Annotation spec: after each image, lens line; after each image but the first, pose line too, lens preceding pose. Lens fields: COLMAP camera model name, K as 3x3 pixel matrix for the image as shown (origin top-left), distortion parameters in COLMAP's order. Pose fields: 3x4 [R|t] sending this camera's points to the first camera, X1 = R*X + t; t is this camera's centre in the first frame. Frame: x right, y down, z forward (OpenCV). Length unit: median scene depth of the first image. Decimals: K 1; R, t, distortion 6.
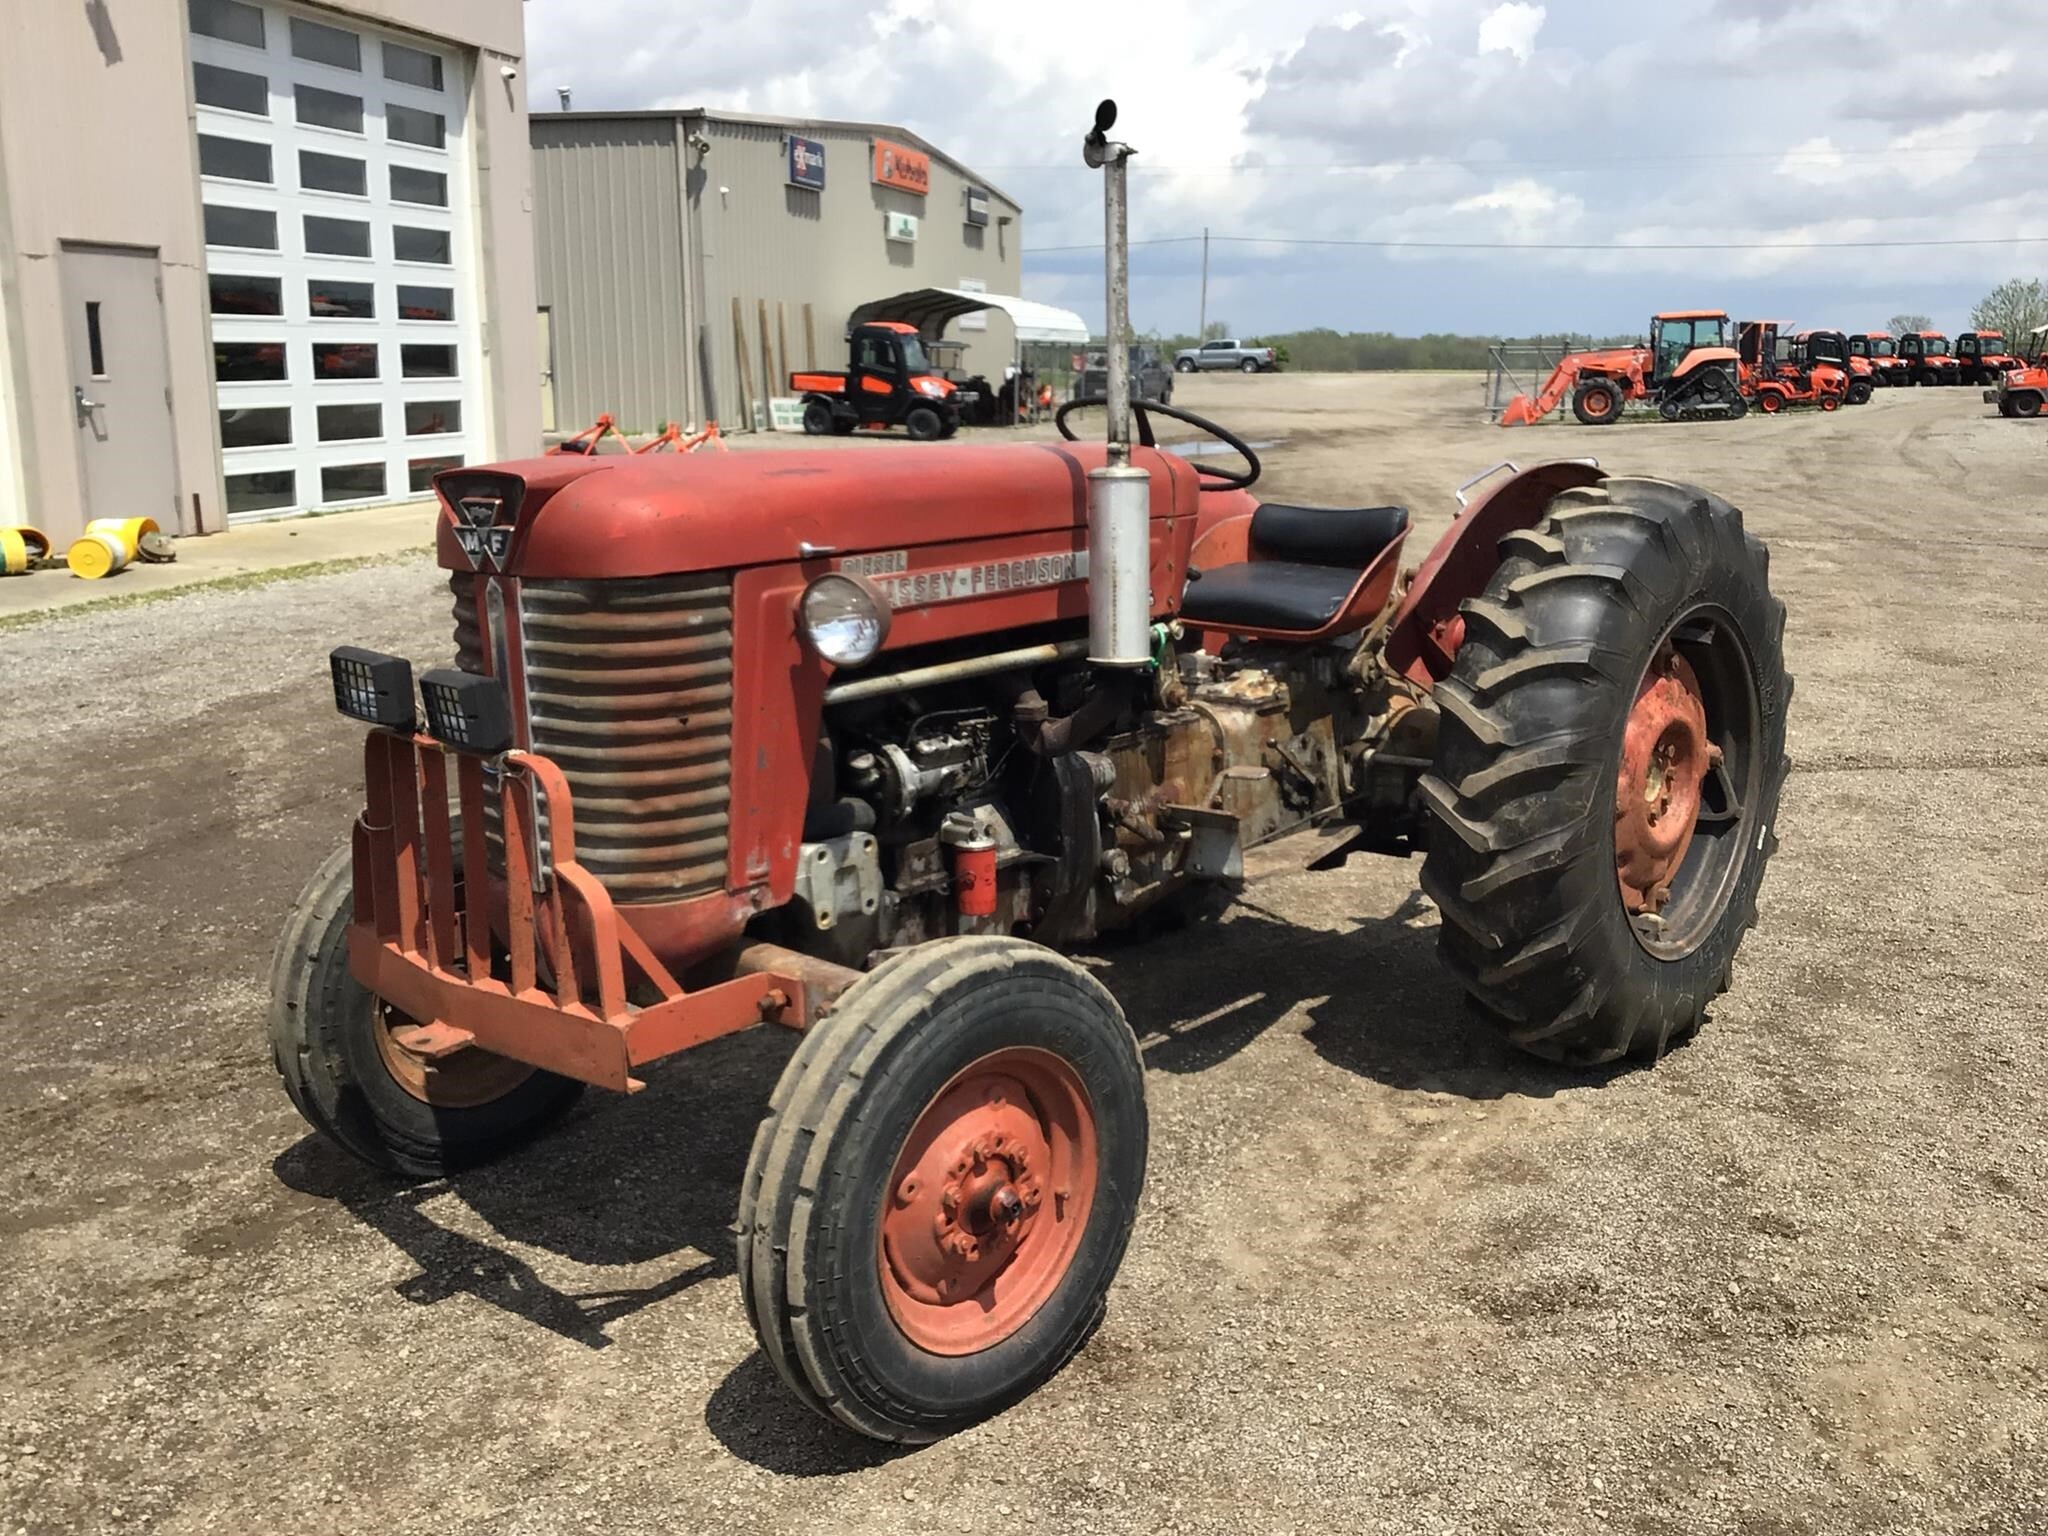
lens RADIAL K [[1879.9, 0, 1019.9], [0, 1879.9, 788.9], [0, 0, 1]] dist [0.068070, -0.131890]
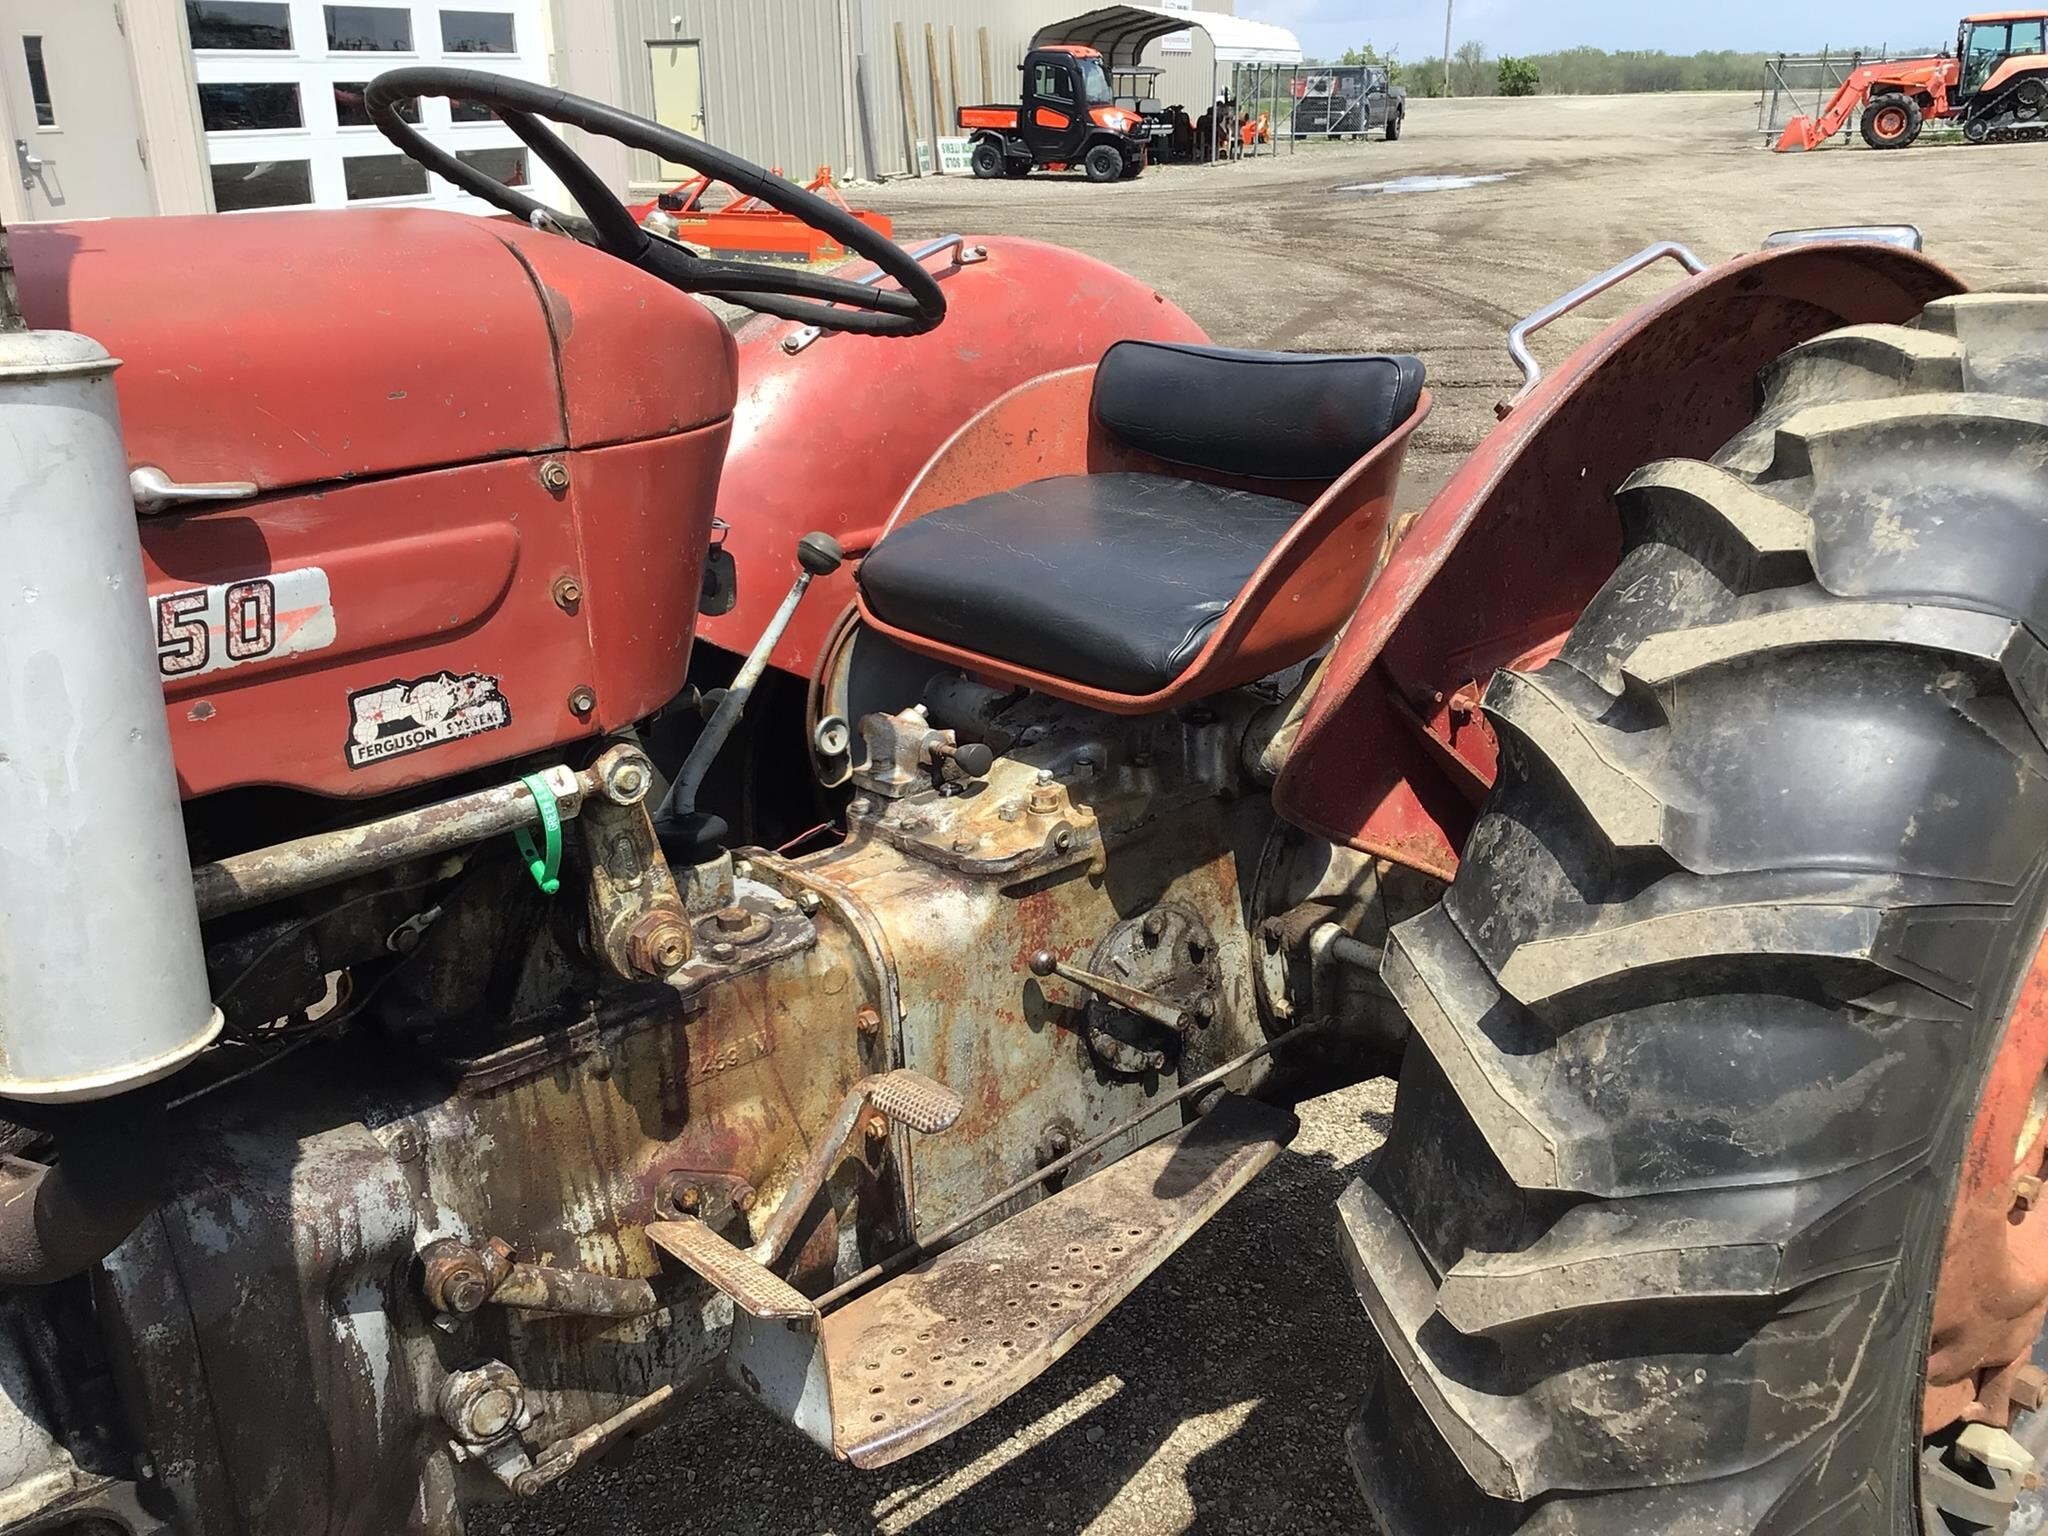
lens RADIAL K [[1879.9, 0, 1015.2], [0, 1879.9, 782.0], [0, 0, 1]] dist [0.068070, -0.131890]
pose [[0.992563, 0.019258, -0.120196, 0.160706], [-0.004100, 0.992135, 0.125107, -0.104214], [0.121660, -0.123683, 0.984836, 0.550752]]
